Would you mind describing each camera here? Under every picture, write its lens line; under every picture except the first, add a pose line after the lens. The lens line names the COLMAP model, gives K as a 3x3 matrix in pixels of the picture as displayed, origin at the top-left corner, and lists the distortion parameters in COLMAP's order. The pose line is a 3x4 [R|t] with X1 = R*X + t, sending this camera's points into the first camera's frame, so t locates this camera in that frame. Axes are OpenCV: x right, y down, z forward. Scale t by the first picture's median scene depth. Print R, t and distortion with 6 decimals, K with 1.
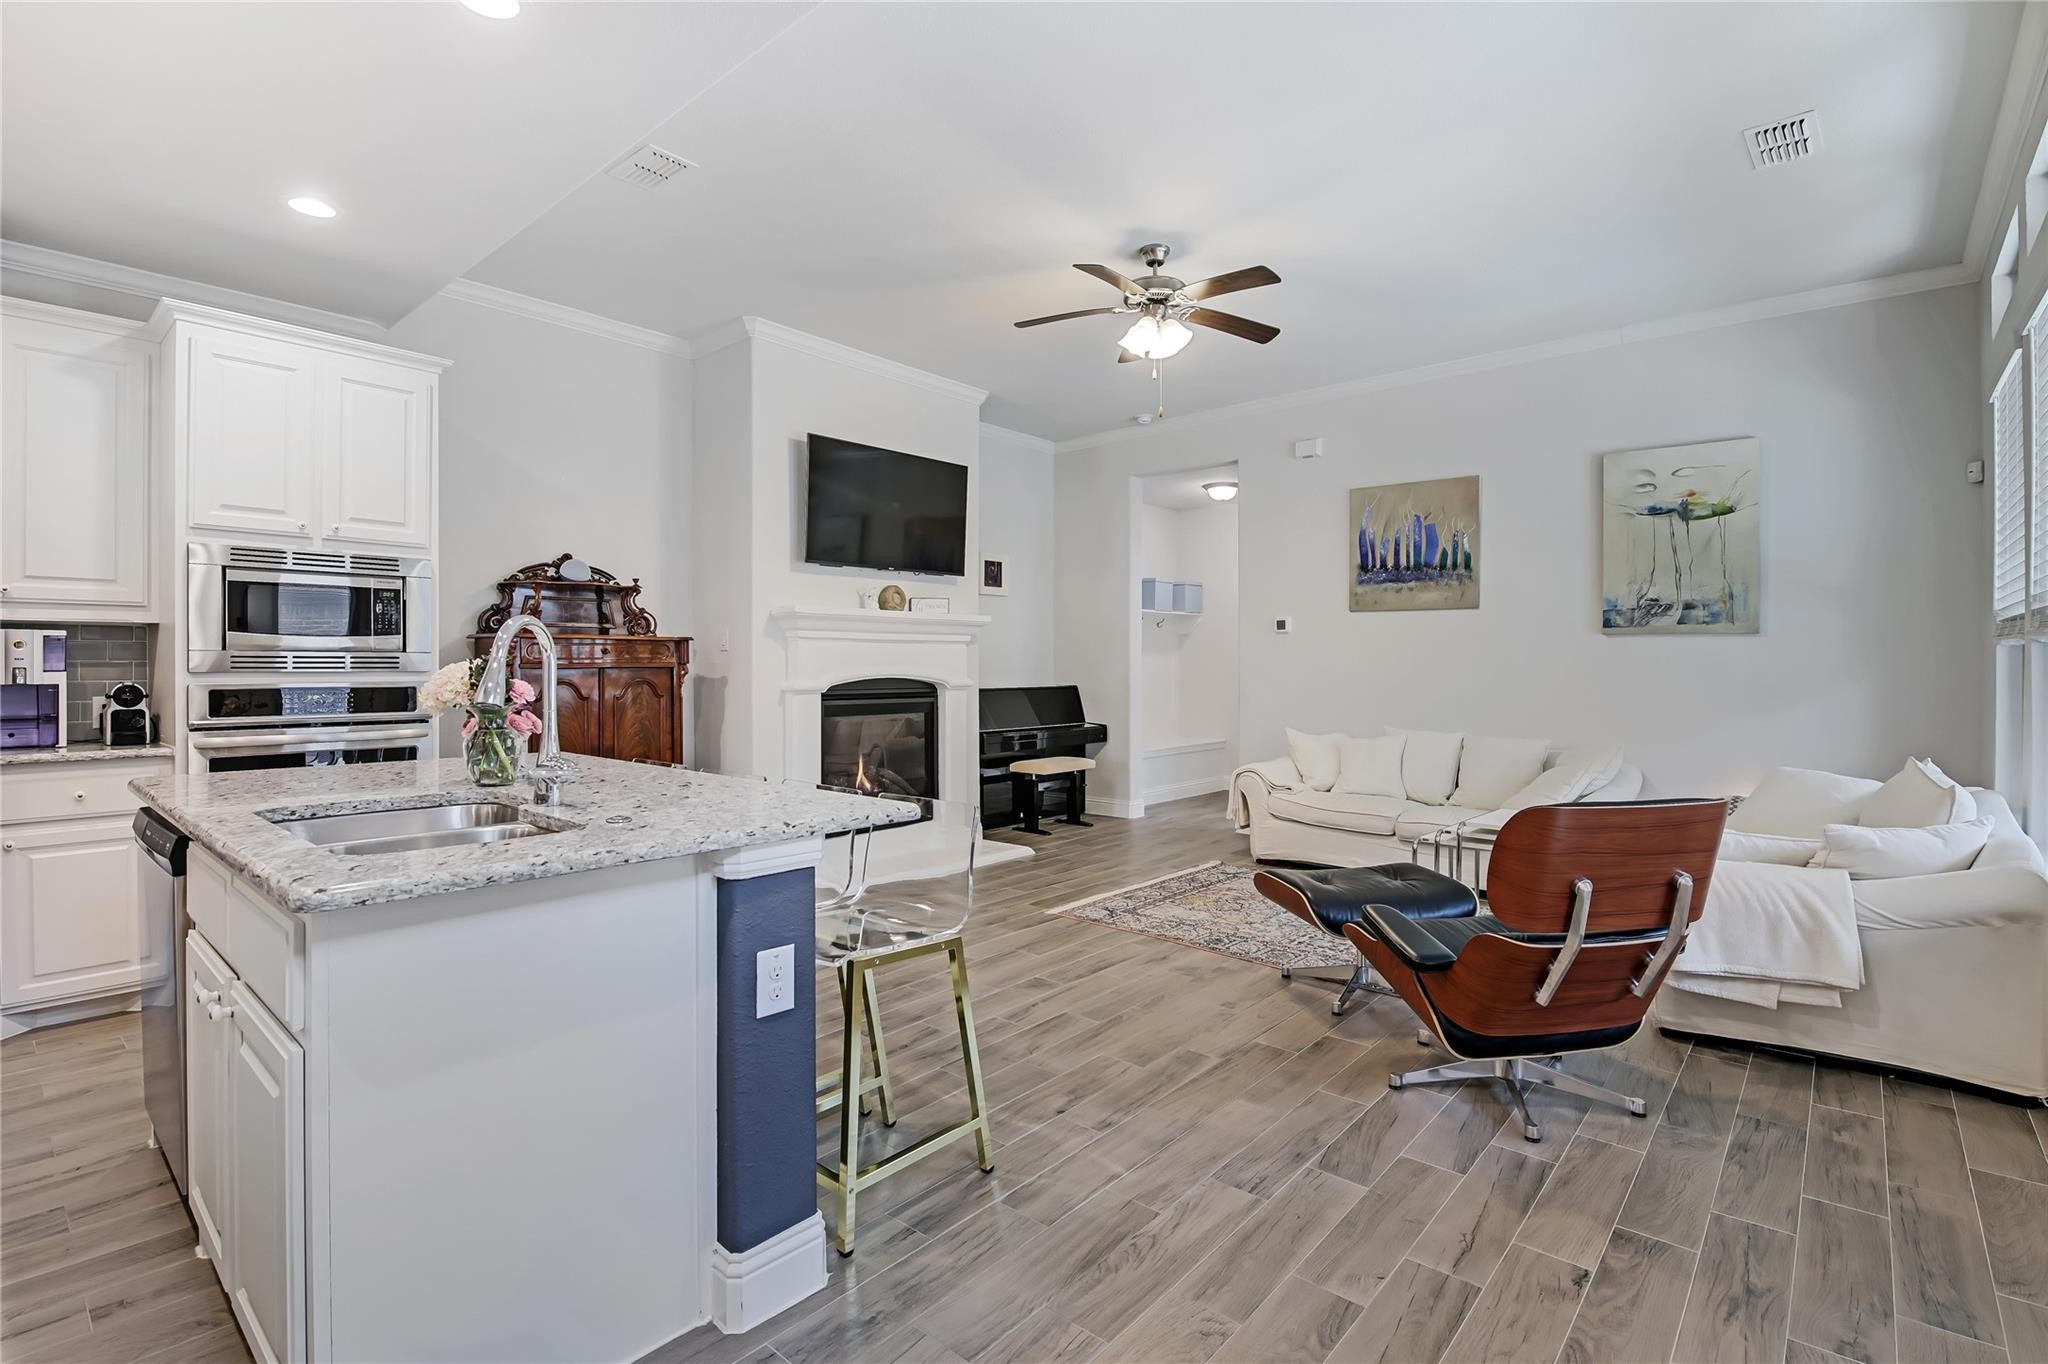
lens RADIAL K [[948.6, 0, 1030.5], [0, 948.6, 667.3], [0, 0, 1]] dist [-0.013814, -0.001459]
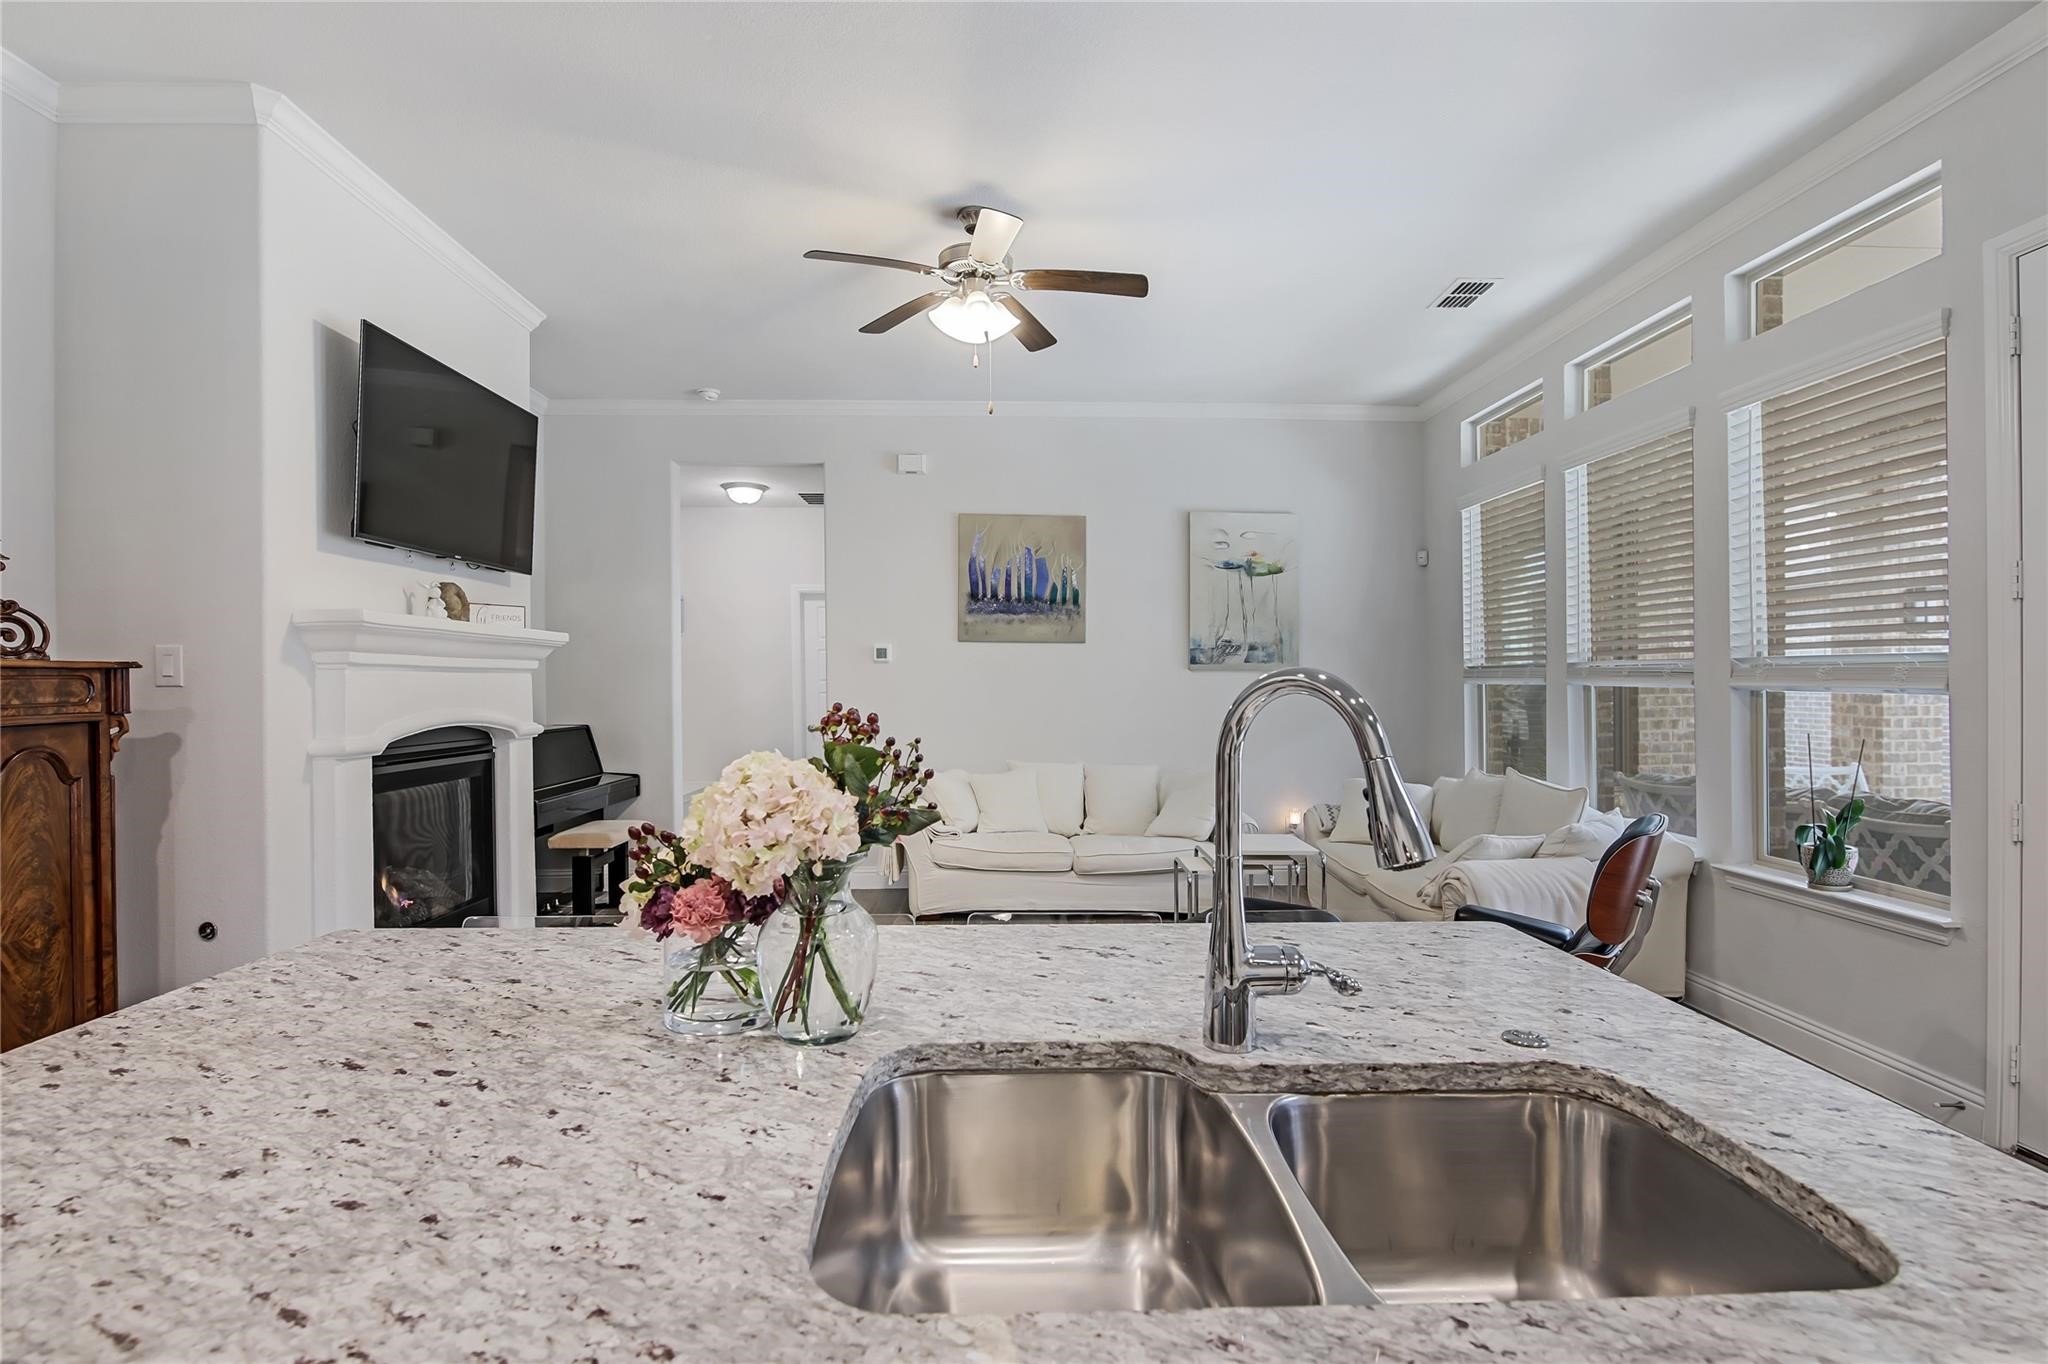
lens RADIAL K [[990.7, 0, 1019.8], [0, 990.7, 686.9], [0, 0, 1]] dist [-0.012896, -0.003418]
pose [[0.730950, -0.002908, 0.682425, -0.372432], [0.002157, 0.999996, 0.001952, -0.018067], [-0.682428, 0.000045, 0.730953, 0.280177]]
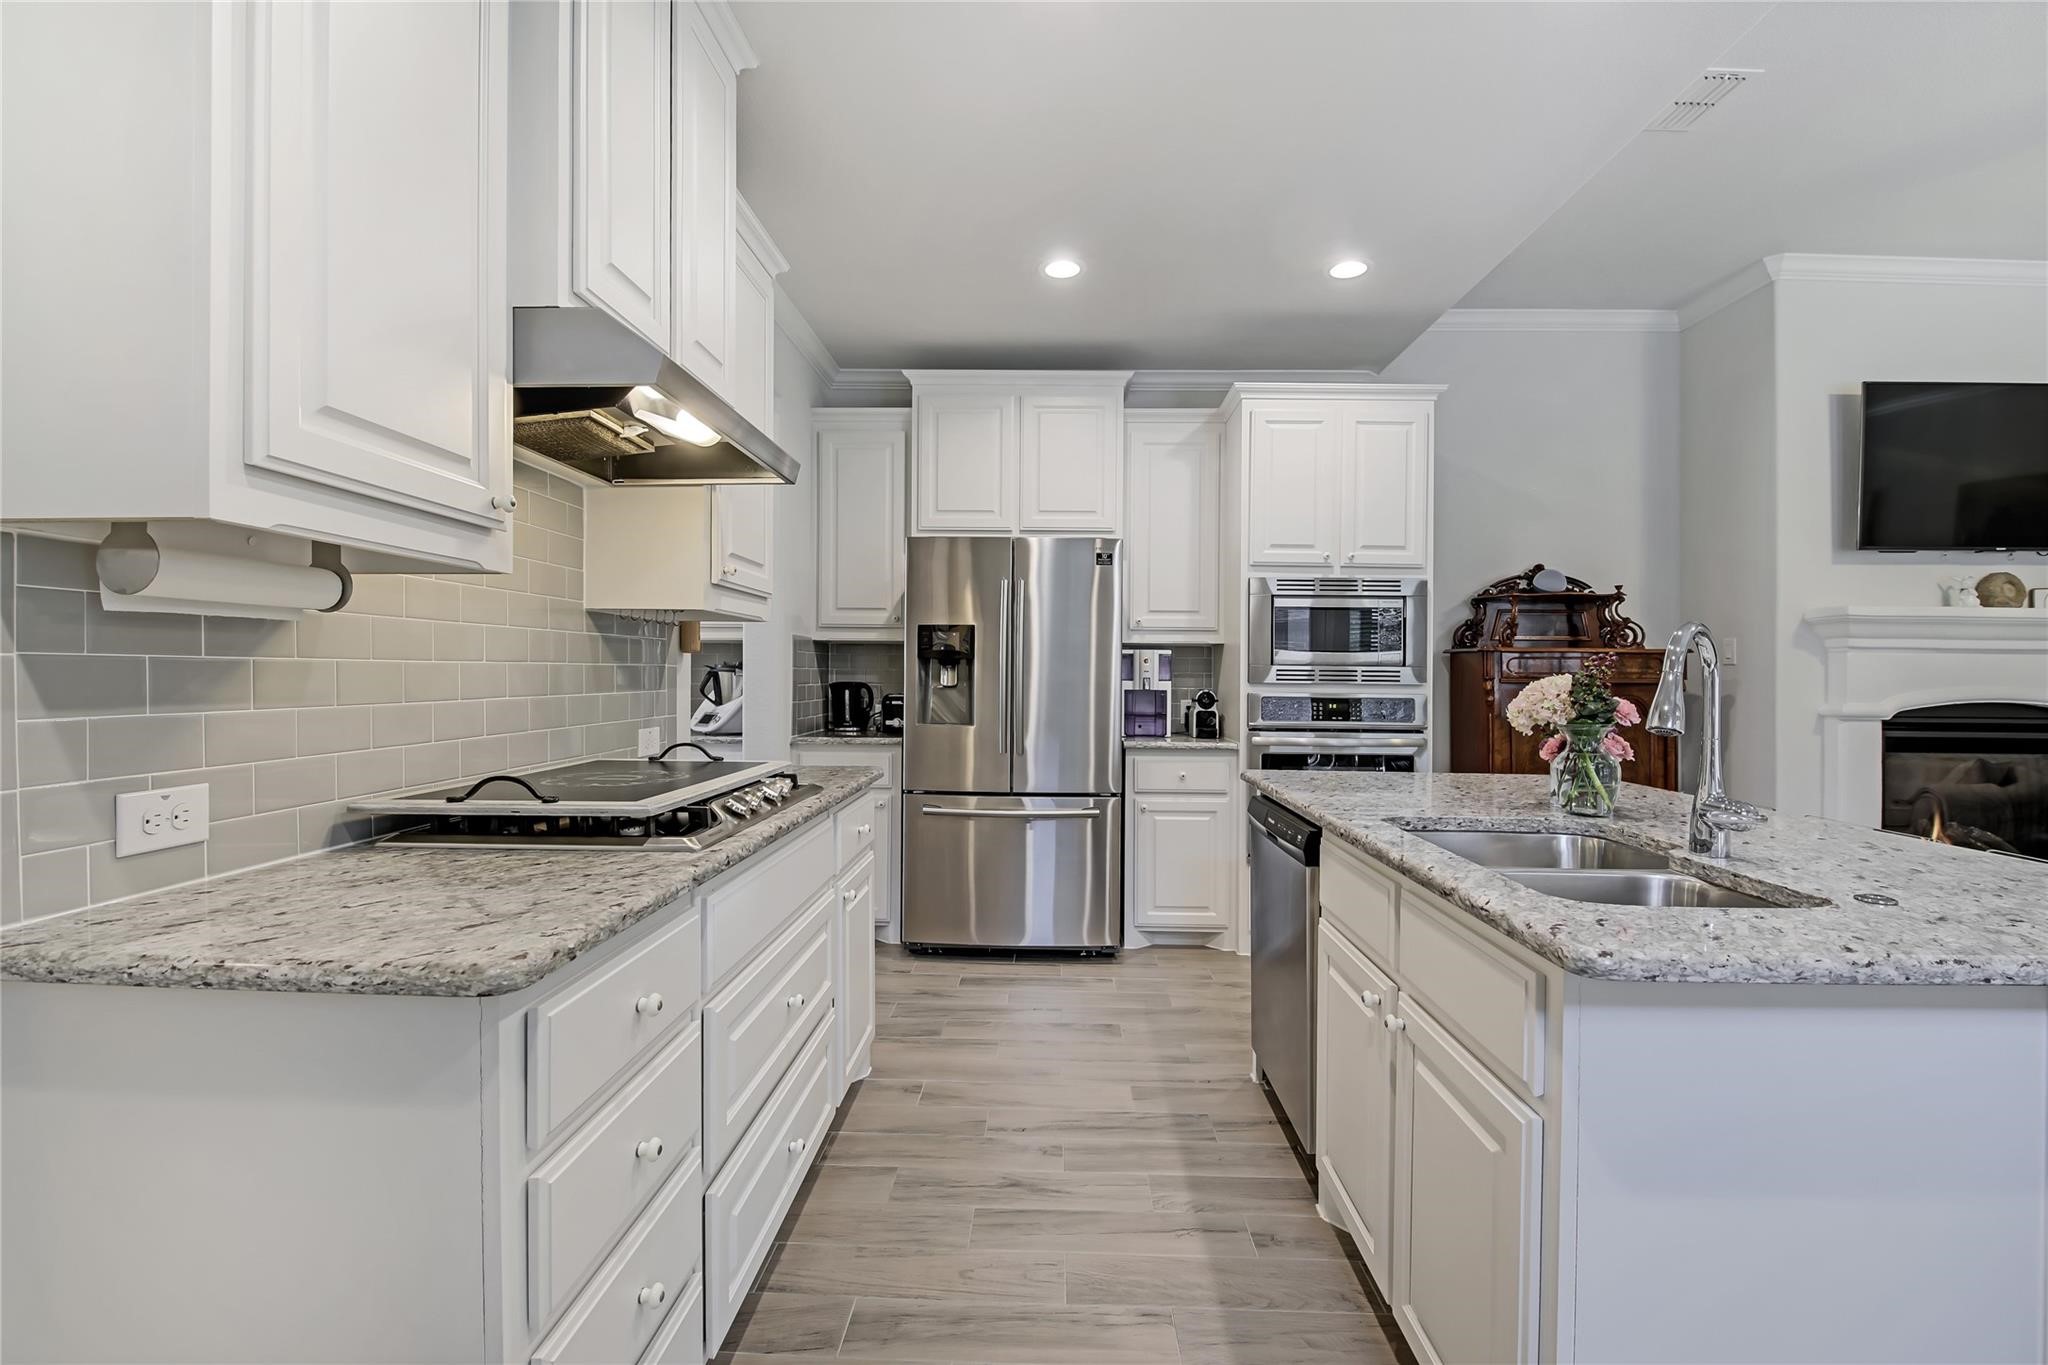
lens RADIAL K [[904.1, 0, 1038.7], [0, 904.1, 677.6], [0, 0, 1]] dist [-0.012422, -0.000552]
pose [[0.631312, 0.009336, -0.775473, -0.099166], [-0.012078, 0.999925, 0.002206, -0.000470], [0.775435, 0.007974, 0.631377, 0.023398]]
